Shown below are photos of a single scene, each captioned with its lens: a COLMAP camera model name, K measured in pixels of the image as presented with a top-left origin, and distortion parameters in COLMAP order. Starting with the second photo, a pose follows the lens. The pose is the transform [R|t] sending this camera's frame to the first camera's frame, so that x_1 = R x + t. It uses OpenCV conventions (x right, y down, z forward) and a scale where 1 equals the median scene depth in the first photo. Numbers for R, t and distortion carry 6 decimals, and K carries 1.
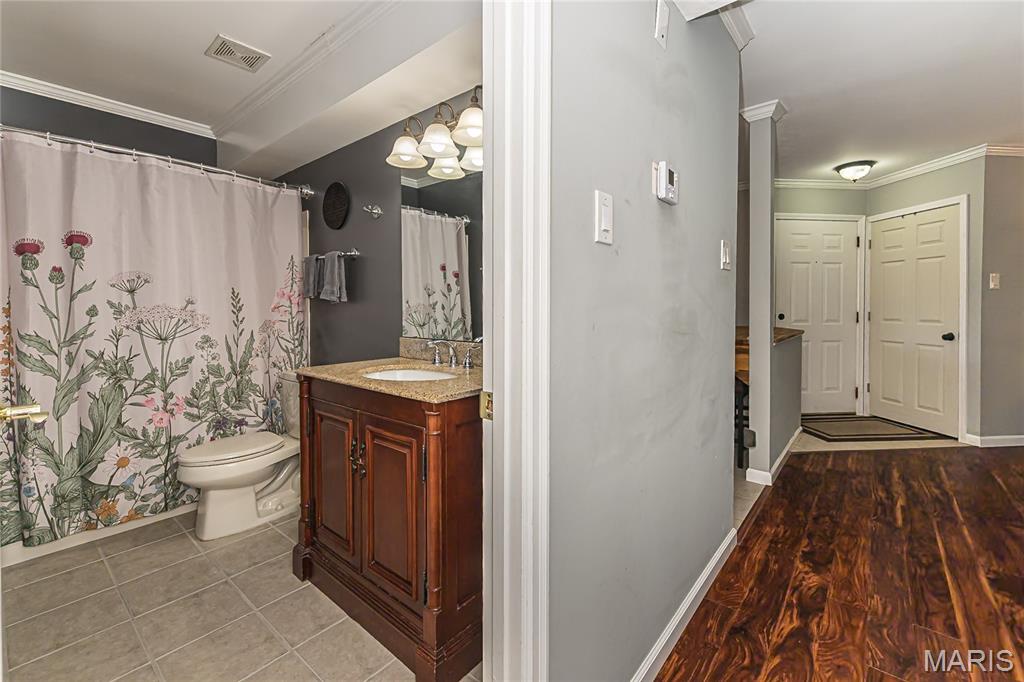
lens RADIAL K [[446.0, 0, 493.4], [0, 446.0, 310.8], [0, 0, 1]] dist [0.011237, -0.003442]
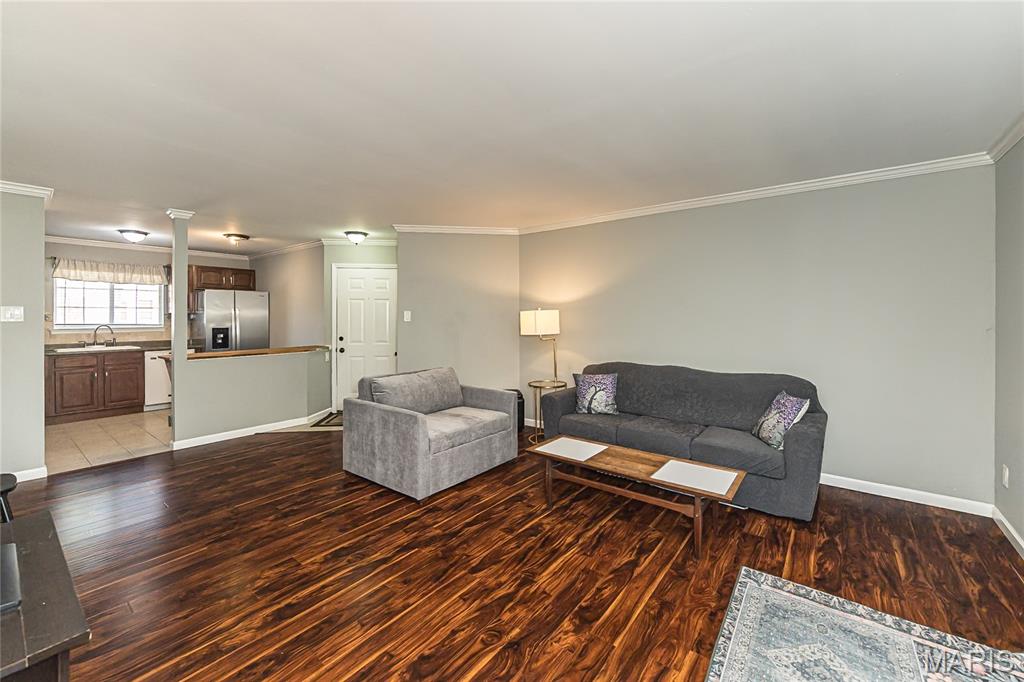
lens RADIAL K [[422.5, 0, 472.5], [0, 422.5, 321.9], [0, 0, 1]] dist [-0.000583, -0.000498]
pose [[0.999993, -0.002096, -0.003118, 1.315088], [0.002110, 0.999988, 0.004341, -0.053599], [0.003109, -0.004347, 0.999986, -0.404832]]
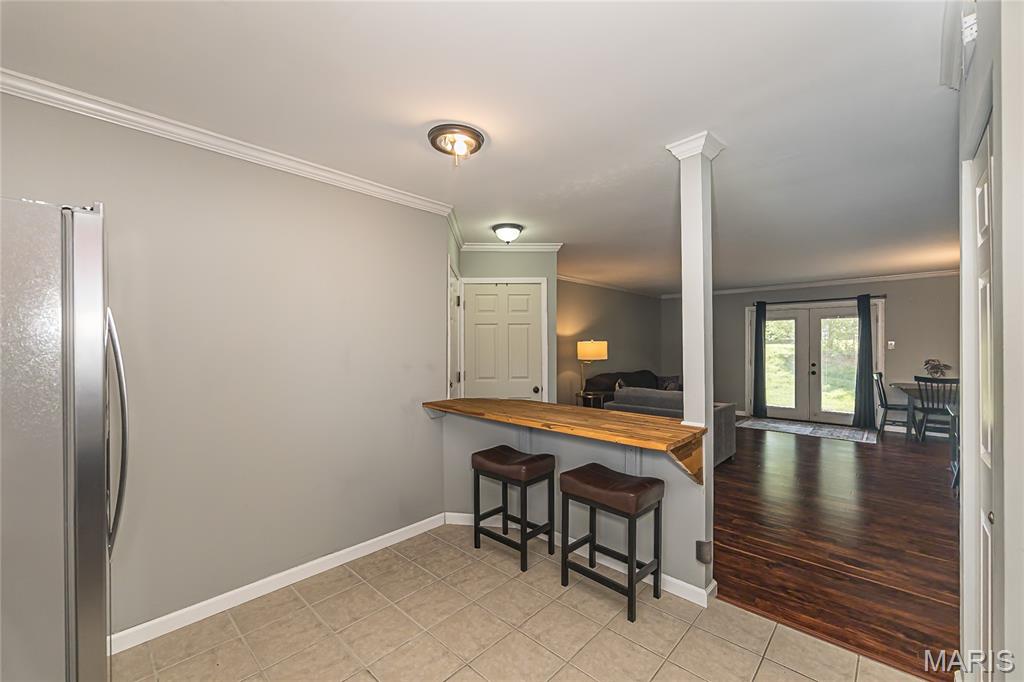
lens RADIAL K [[422.5, 0, 520.9], [0, 422.5, 339.3], [0, 0, 1]] dist [-0.000583, -0.000498]
pose [[0.022418, 0.012493, 0.999671, -0.154250], [0.010486, 0.999864, -0.012730, -0.067936], [-0.999694, 0.010768, 0.022284, 1.037014]]
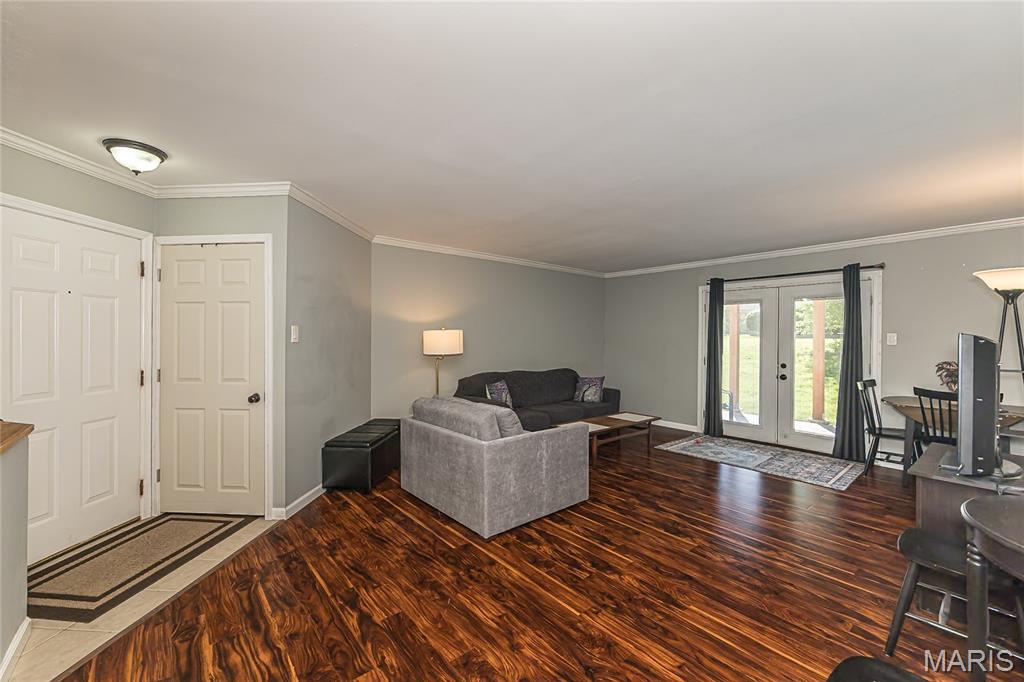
lens RADIAL K [[422.5, 0, 526.4], [0, 422.5, 338.5], [0, 0, 1]] dist [-0.000583, -0.000498]
pose [[0.149287, -0.002207, 0.988791, 0.310482], [0.001822, 0.999996, 0.001957, -0.056241], [-0.988792, 0.001509, 0.149290, 0.383296]]
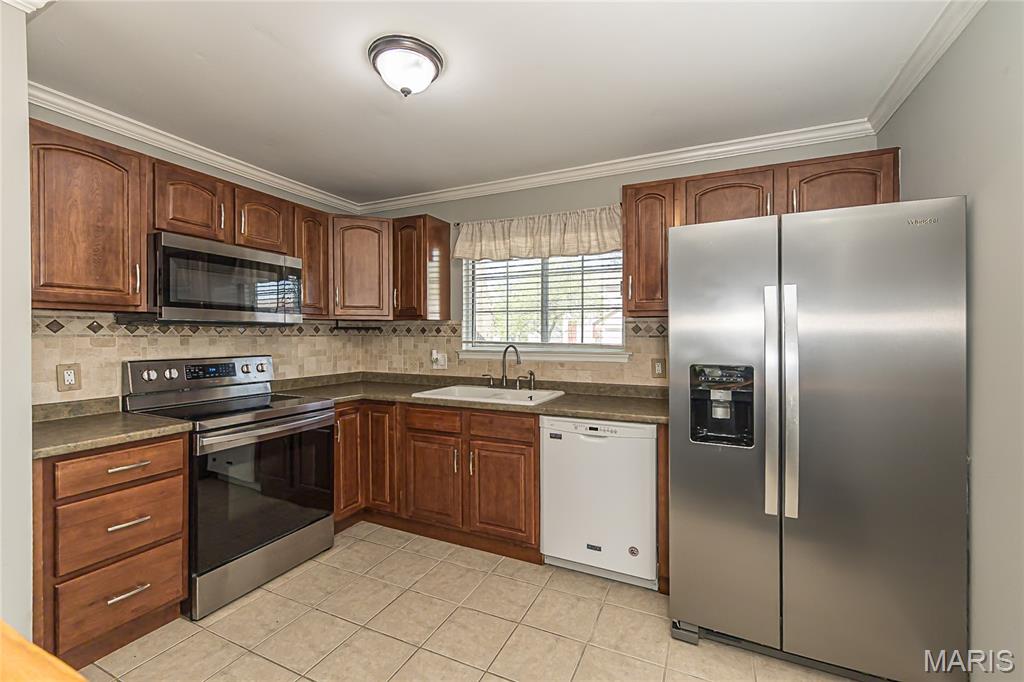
lens RADIAL K [[422.5, 0, 518.1], [0, 422.5, 337.2], [0, 0, 1]] dist [-0.000583, -0.000498]
pose [[0.285814, 0.003440, -0.958279, 0.613383], [-0.008225, 0.999966, 0.001137, -0.052188], [0.958250, 0.007557, 0.285833, 1.063263]]
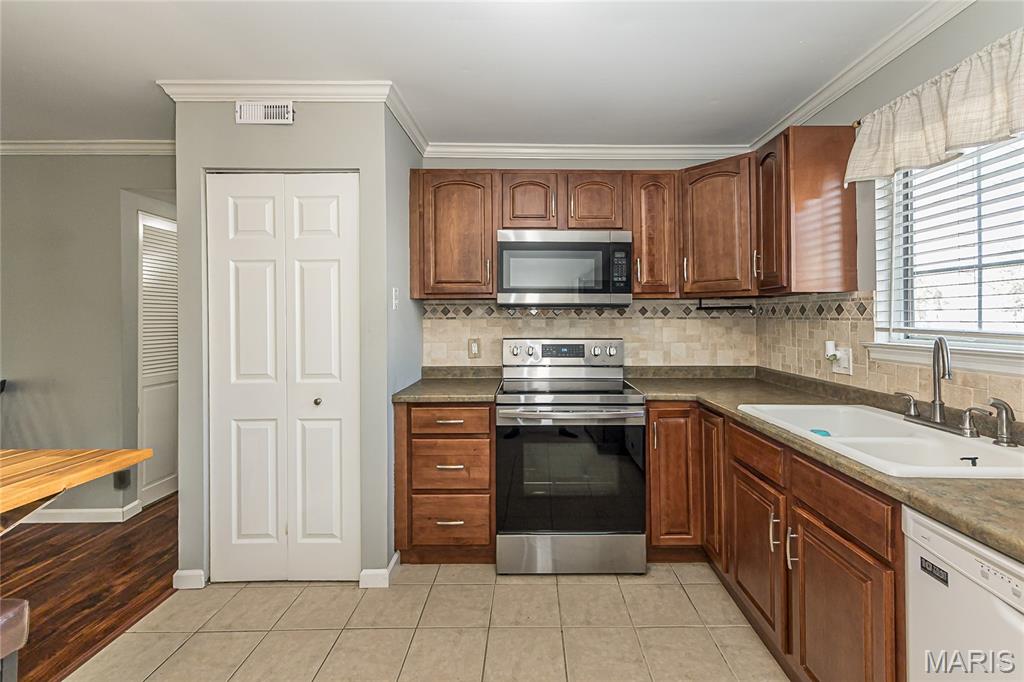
lens RADIAL K [[457.8, 0, 523.7], [0, 457.8, 316.1], [0, 0, 1]] dist [0.015174, -0.000814]
pose [[-0.740521, -0.003792, -0.672023, 0.387303], [-0.006245, 0.999980, 0.001238, -0.053727], [0.672005, 0.005114, -0.740529, 1.341642]]
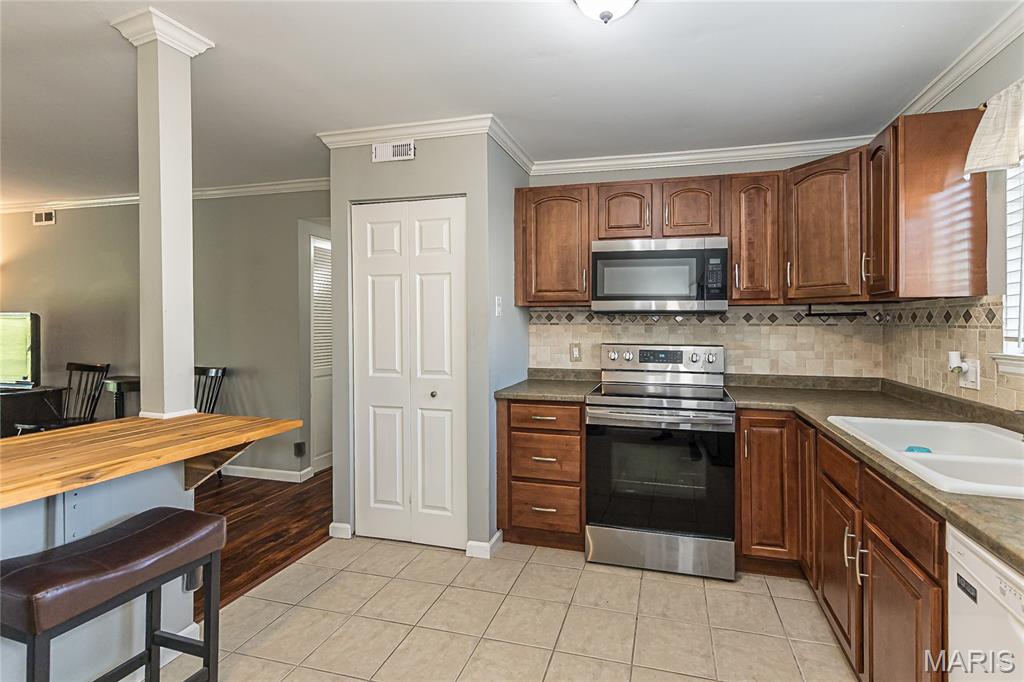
lens RADIAL K [[457.8, 0, 545.1], [0, 457.8, 328.2], [0, 0, 1]] dist [0.015174, -0.000814]
pose [[-0.882725, -0.000918, -0.469889, 0.360698], [-0.010150, 0.999802, 0.017114, -0.054832], [0.469780, 0.019876, -0.882560, 1.421549]]
